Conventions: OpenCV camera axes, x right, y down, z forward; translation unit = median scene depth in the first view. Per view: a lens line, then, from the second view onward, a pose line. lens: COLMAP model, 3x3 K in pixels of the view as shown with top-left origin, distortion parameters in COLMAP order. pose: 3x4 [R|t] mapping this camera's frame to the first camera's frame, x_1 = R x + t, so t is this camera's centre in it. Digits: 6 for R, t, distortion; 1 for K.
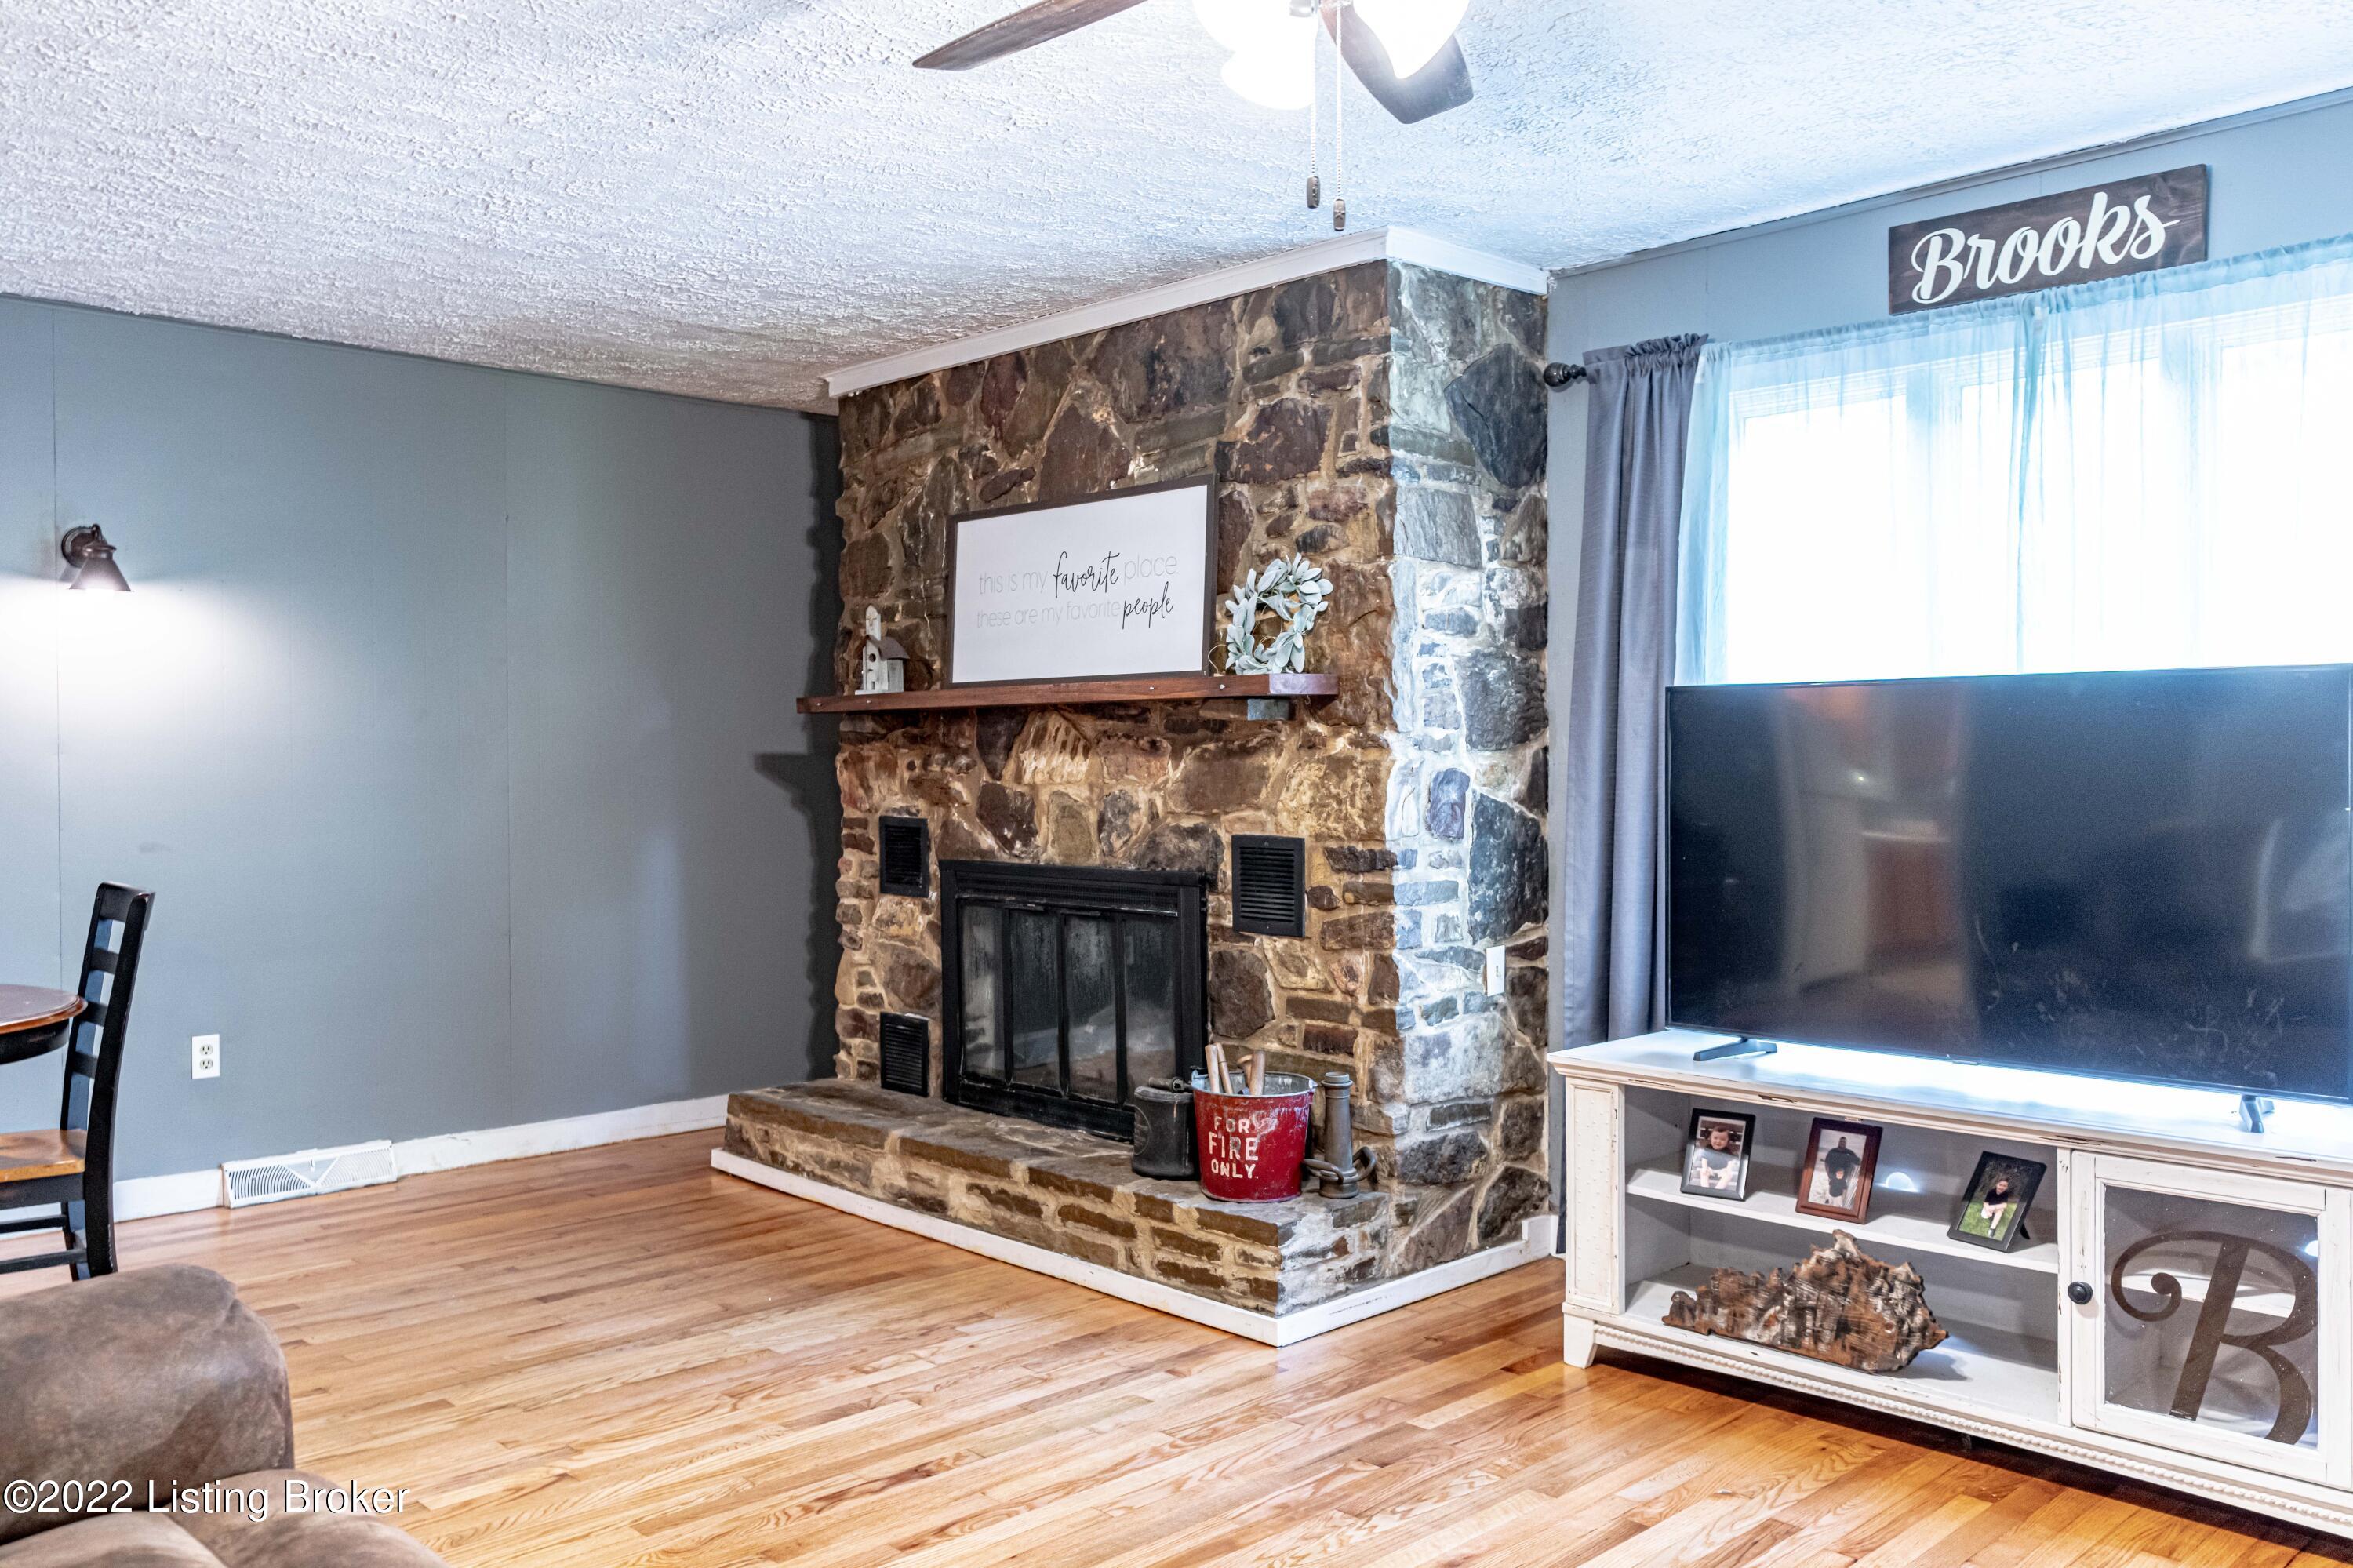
lens RADIAL K [[1866.4, 0, 1176.8], [0, 1866.4, 782.7], [0, 0, 1]] dist [0.014779, 0.000890]
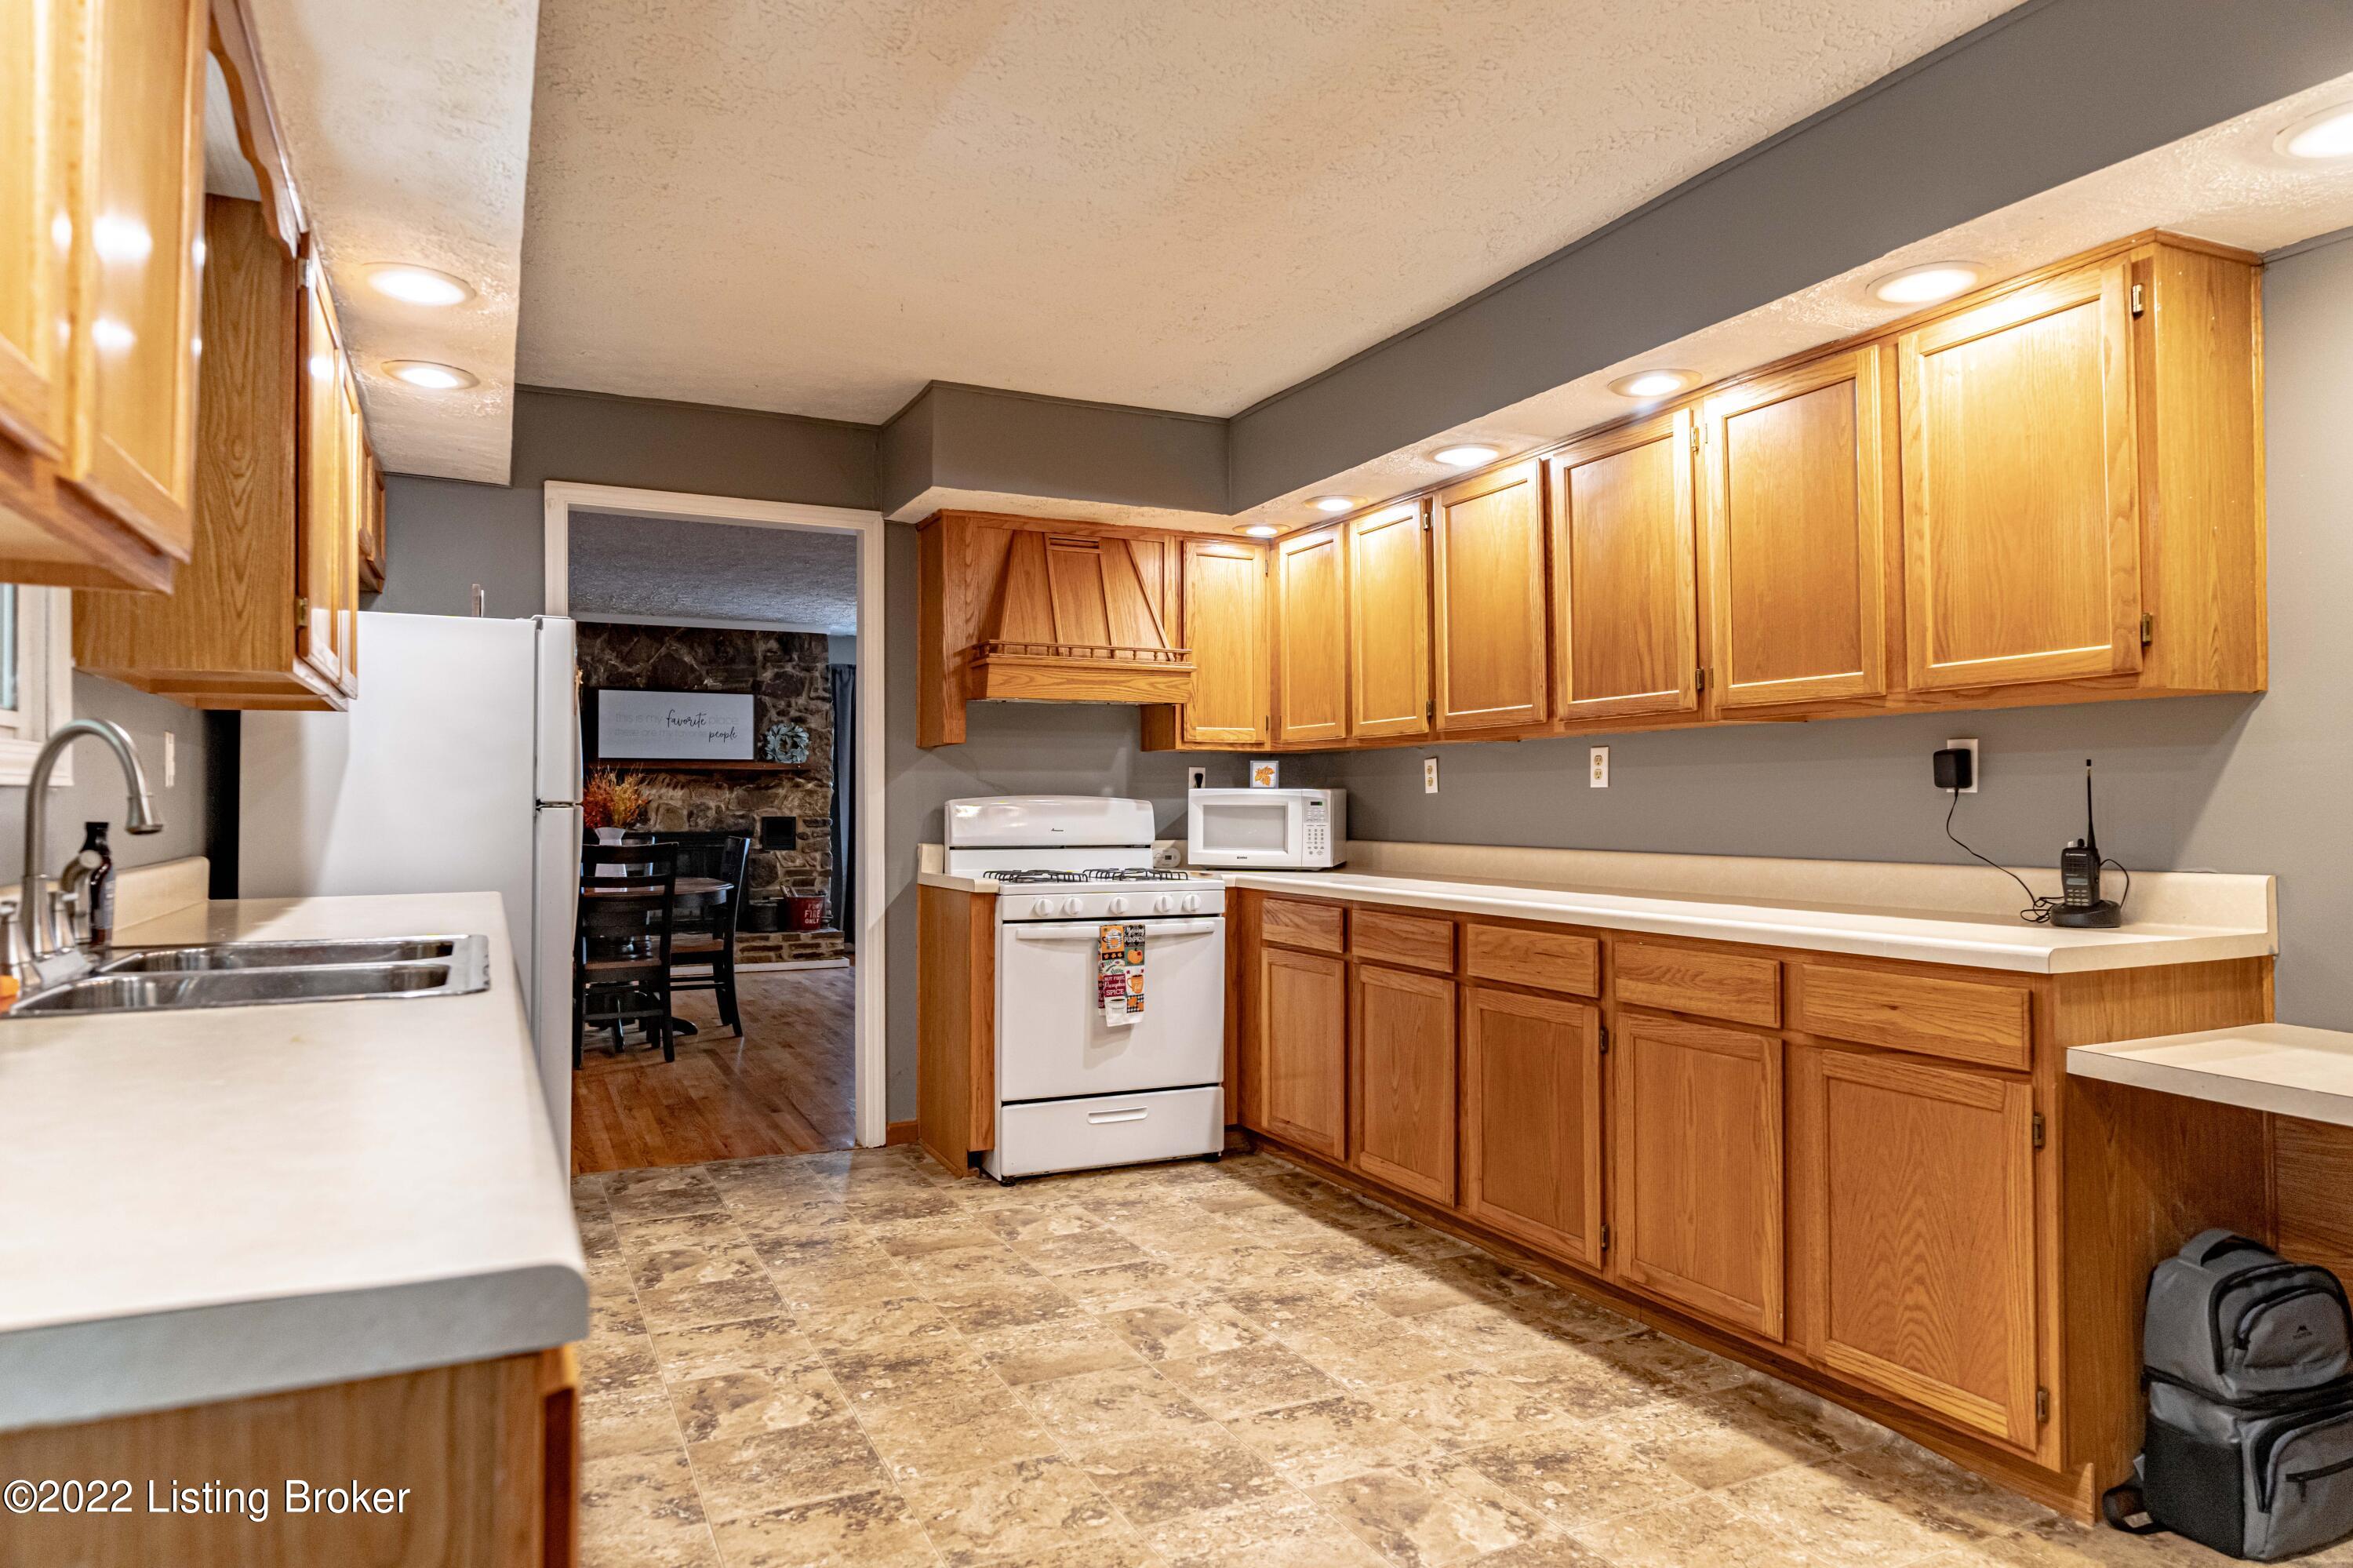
lens RADIAL K [[1383.6, 0, 1165.4], [0, 1383.6, 786.4], [0, 0, 1]] dist [-0.001902, 0.000071]
pose [[0.311570, 0.011442, 0.950154, -1.824636], [0.014602, 0.999752, -0.016827, 0.026512], [-0.950111, 0.019117, 0.311326, -0.263483]]
